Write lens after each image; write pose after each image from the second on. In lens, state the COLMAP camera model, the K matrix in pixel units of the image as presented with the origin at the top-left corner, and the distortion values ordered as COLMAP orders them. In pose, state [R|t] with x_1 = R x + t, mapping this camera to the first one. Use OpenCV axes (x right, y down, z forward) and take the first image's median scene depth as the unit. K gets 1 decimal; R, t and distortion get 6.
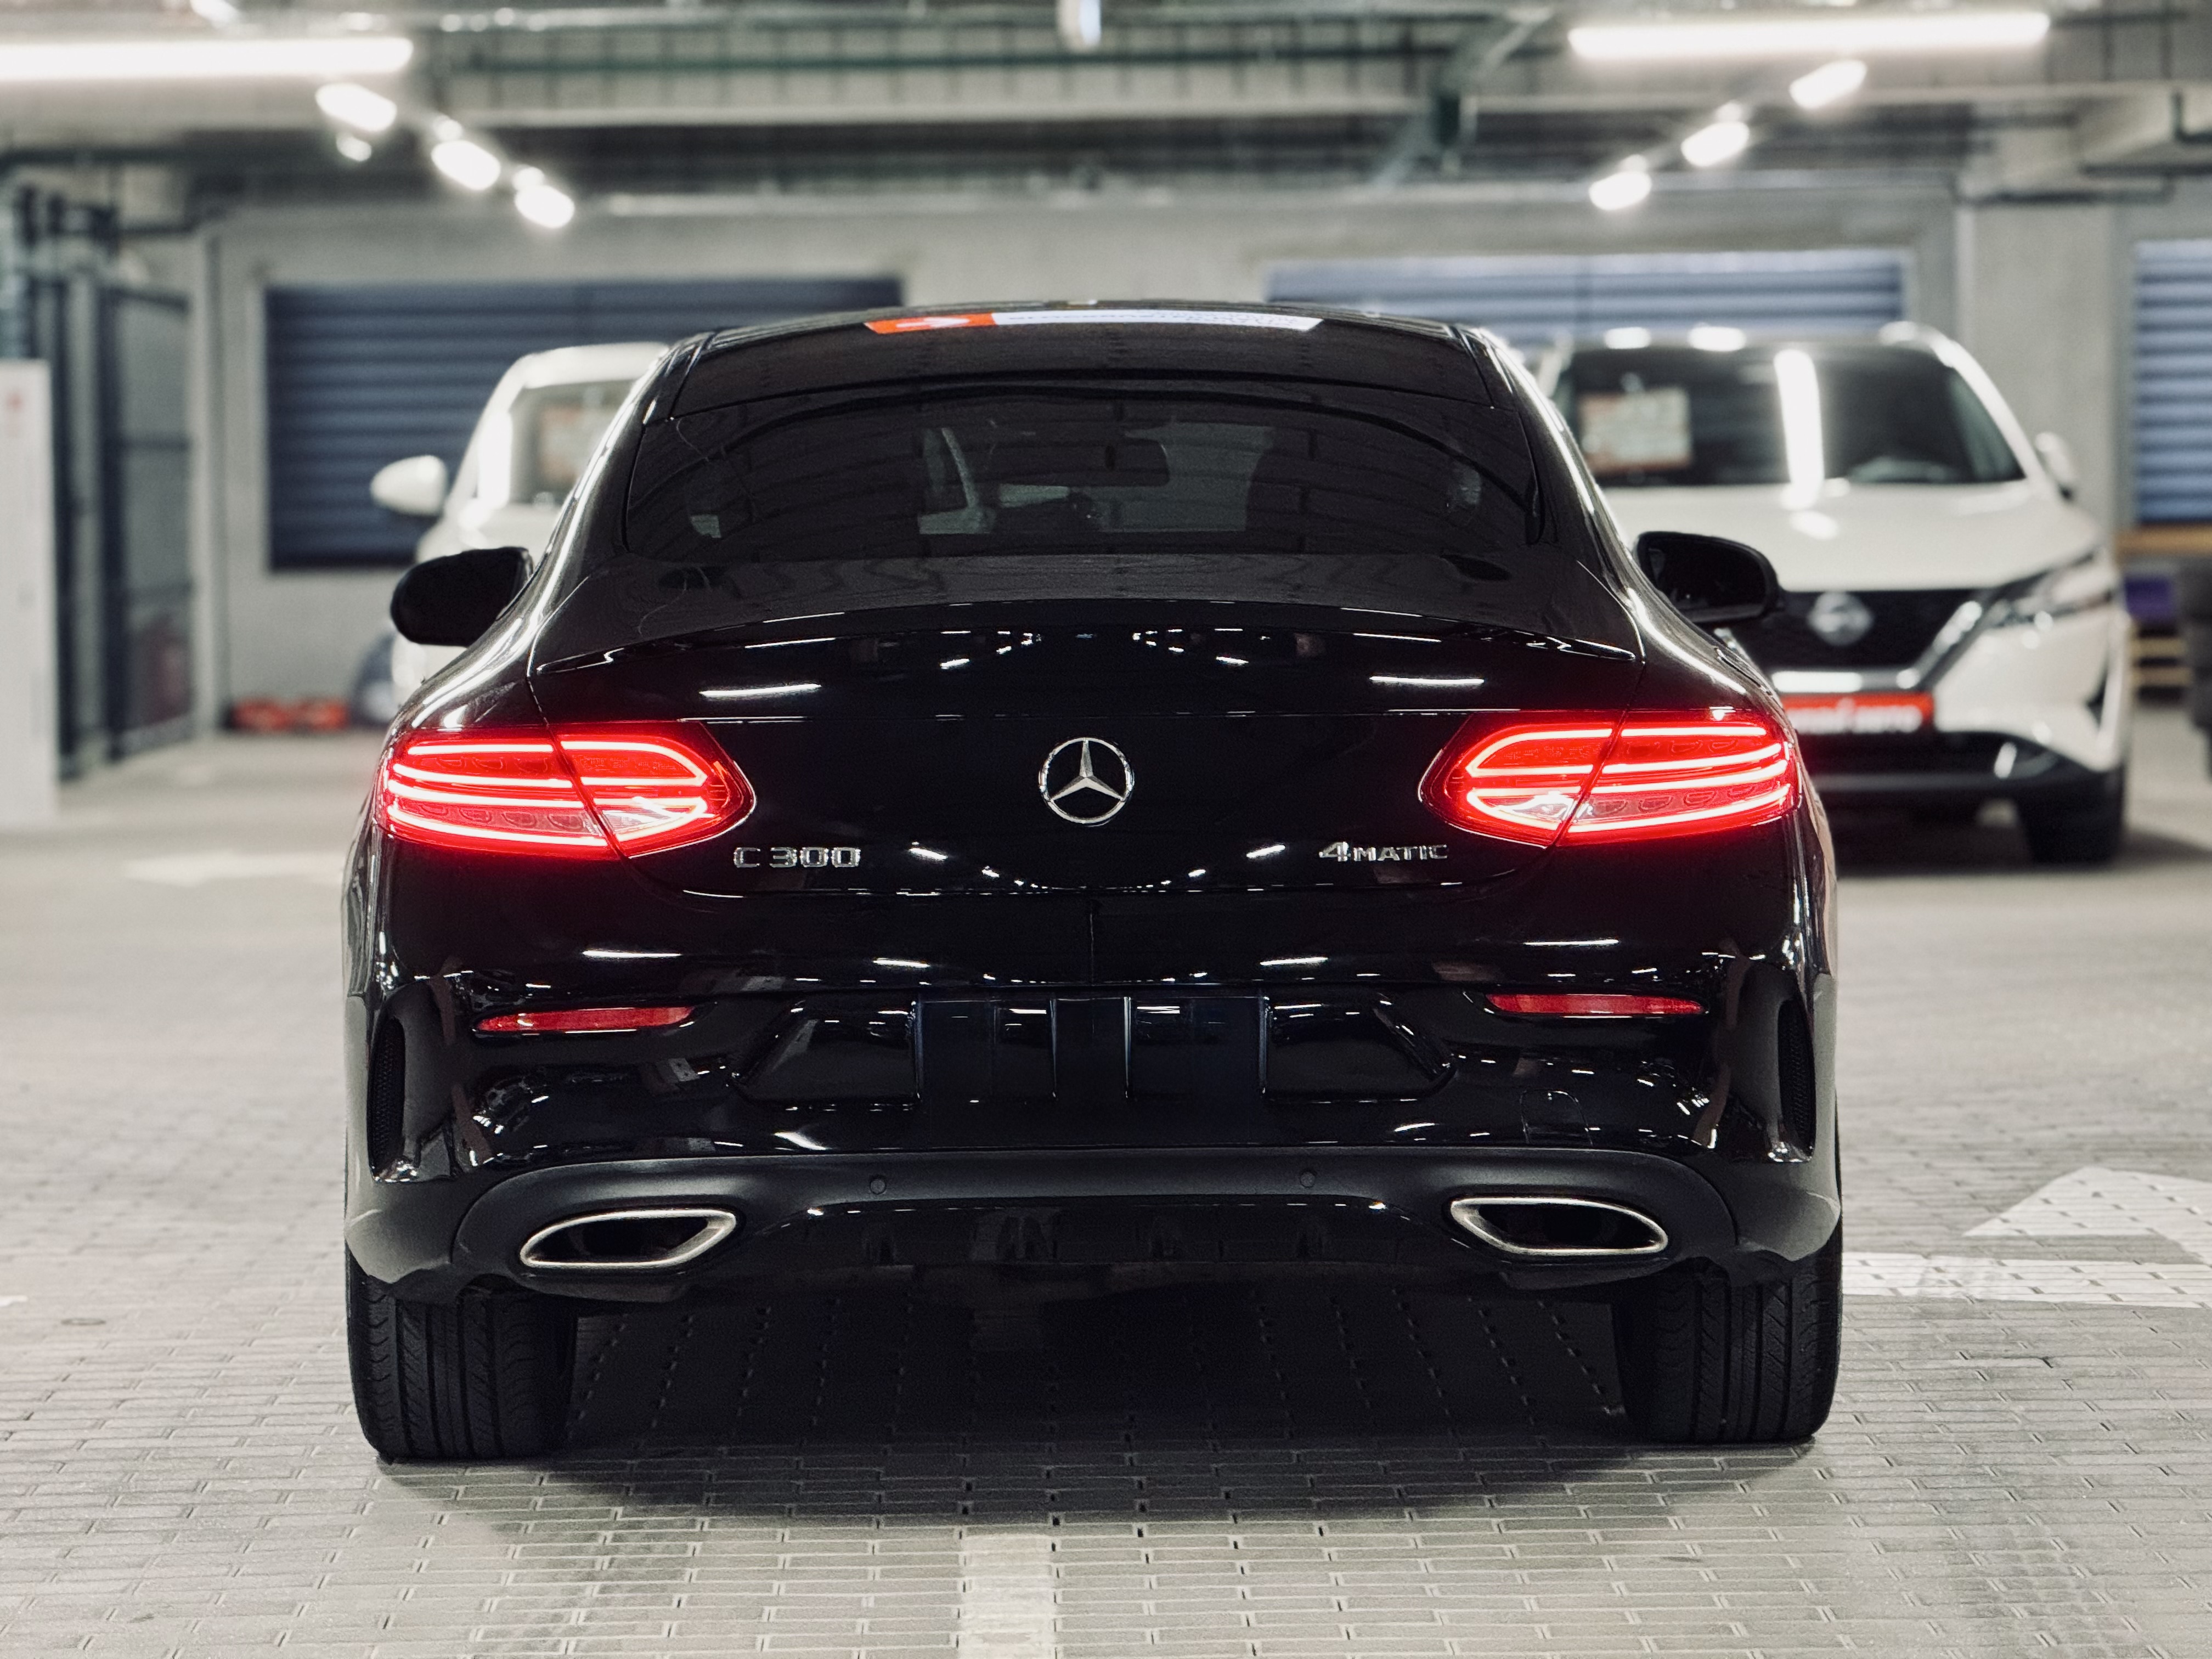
lens RADIAL K [[7976.0, 0, 1105.3], [0, 7976.0, 830.7], [0, 0, 1]] dist [0.299029, 0.000000]
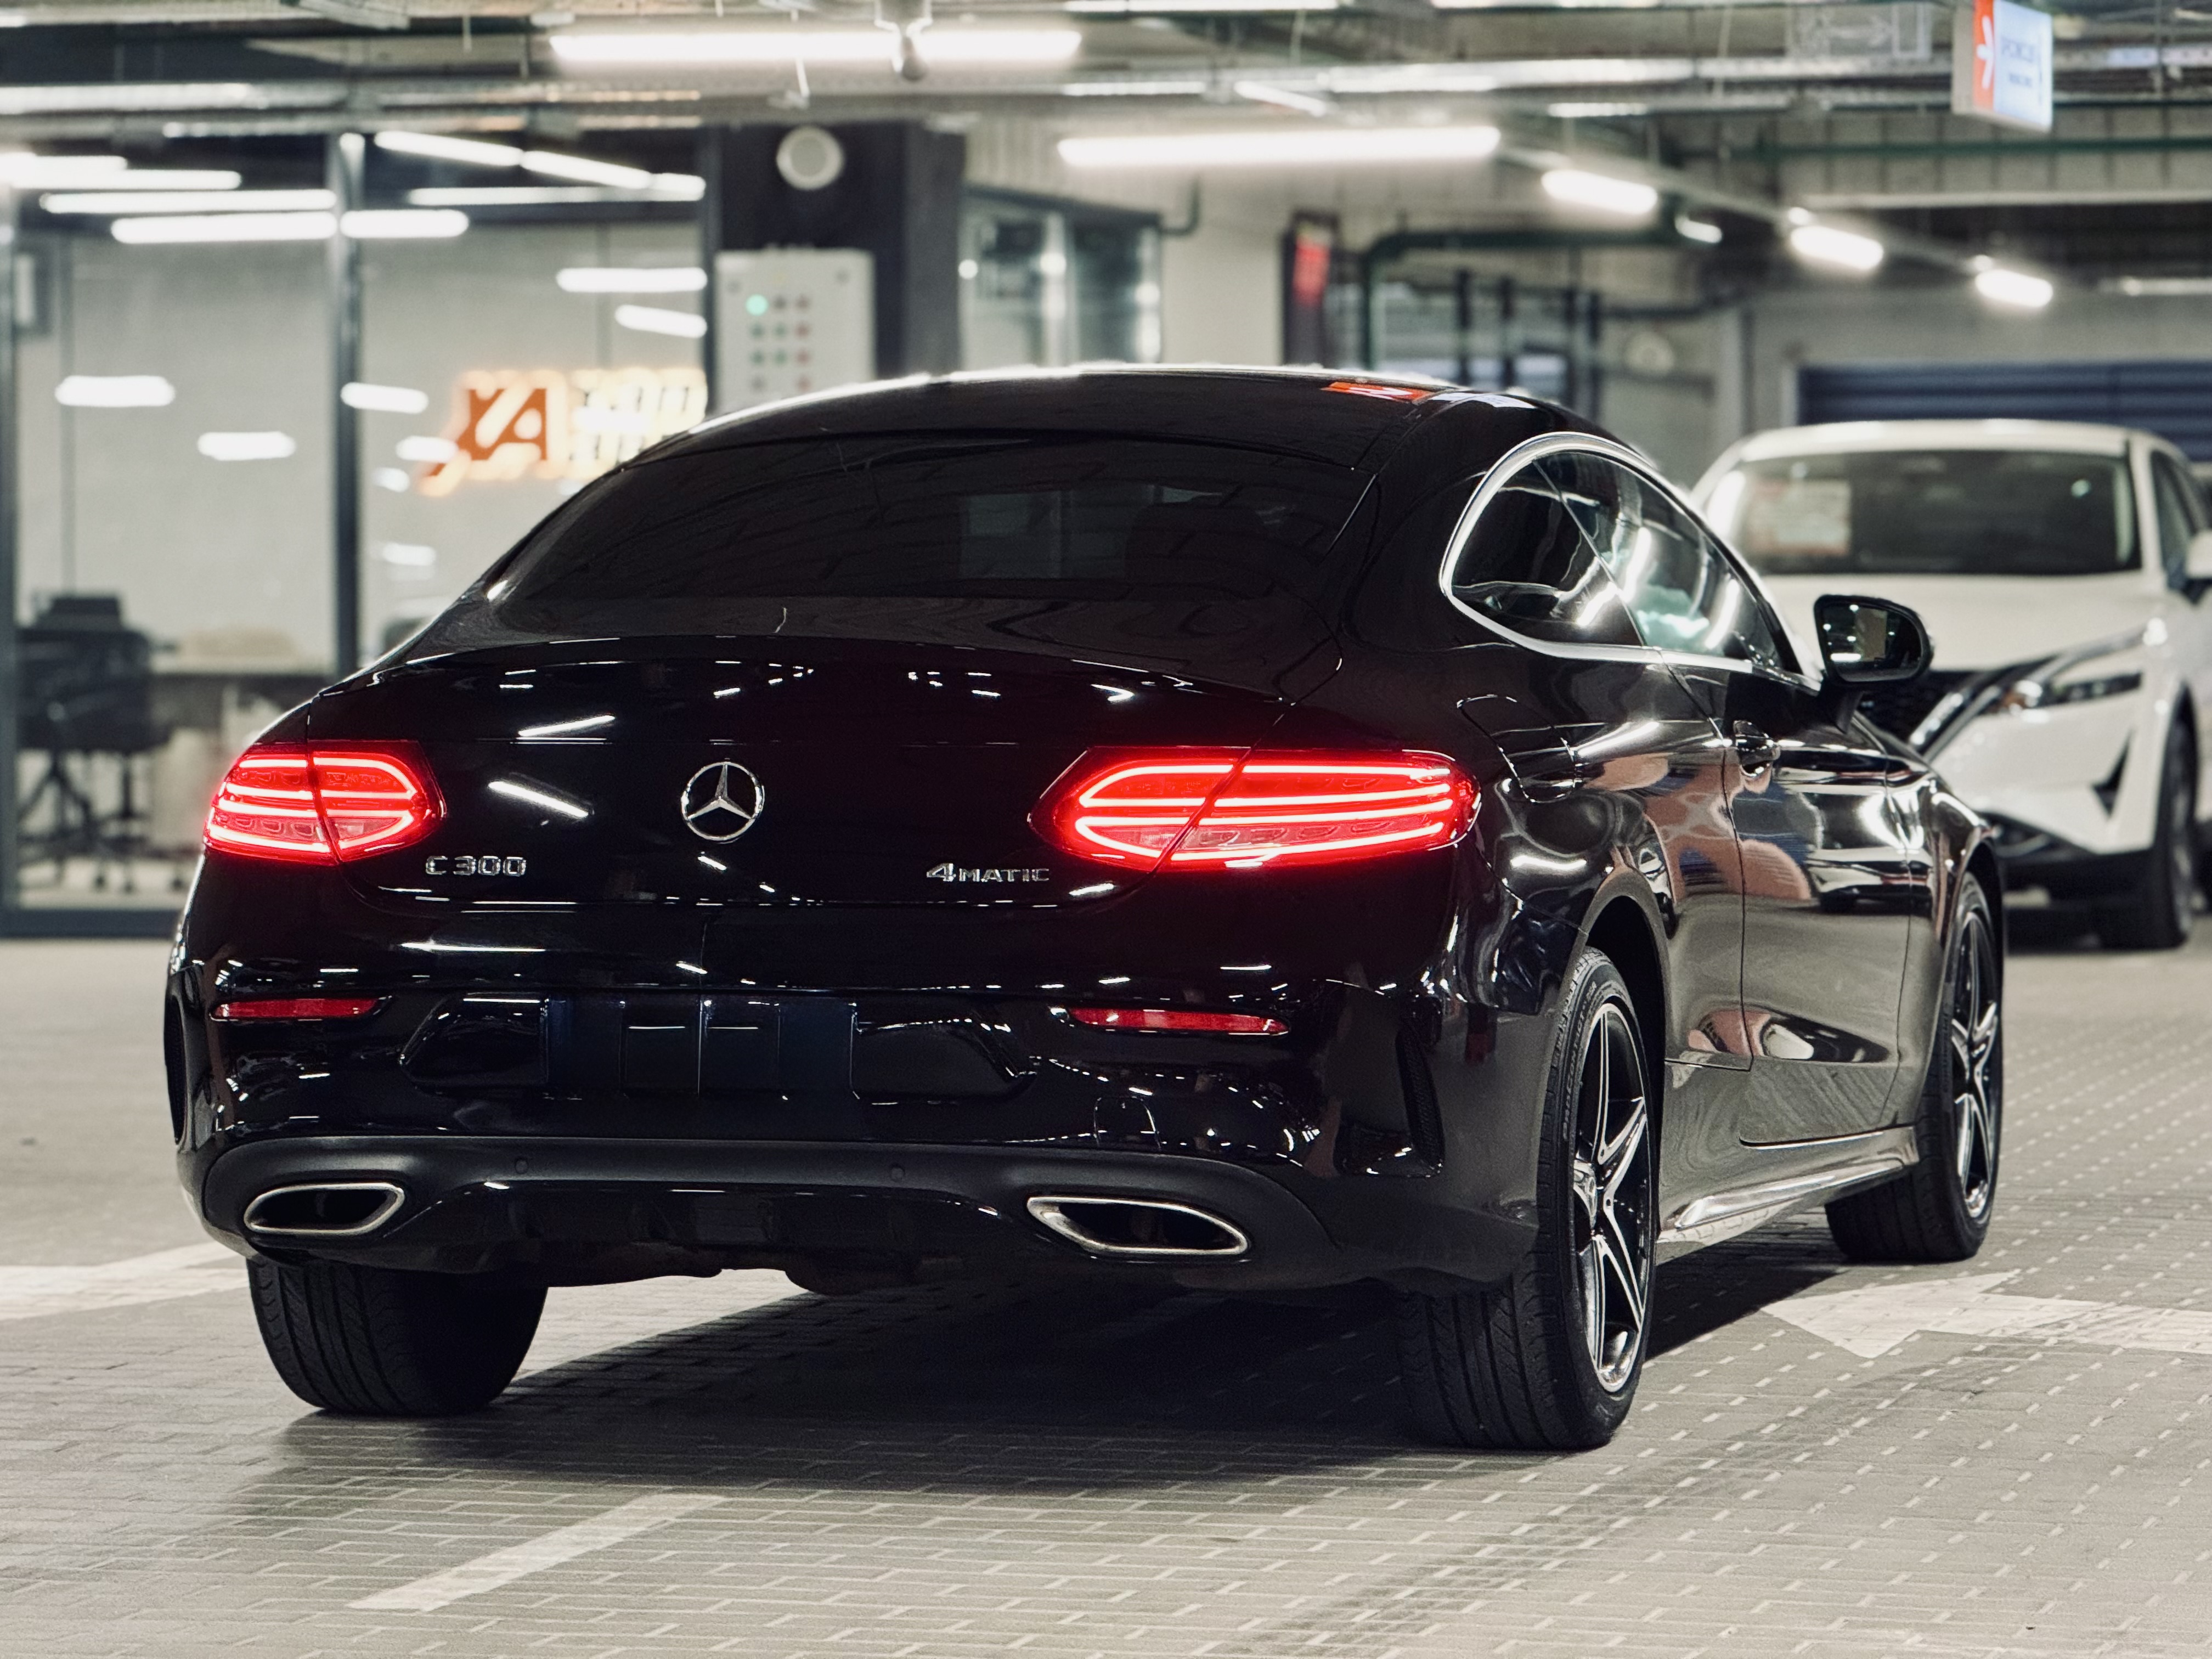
lens RADIAL K [[7976.0, 0, 1109.0], [0, 7976.0, 829.3], [0, 0, 1]] dist [0.299029, 0.000000]
pose [[0.961393, 0.021890, -0.274308, 0.341914], [-0.024908, 0.999661, -0.007523, 0.004318], [0.274050, 0.014065, 0.961613, -0.032874]]
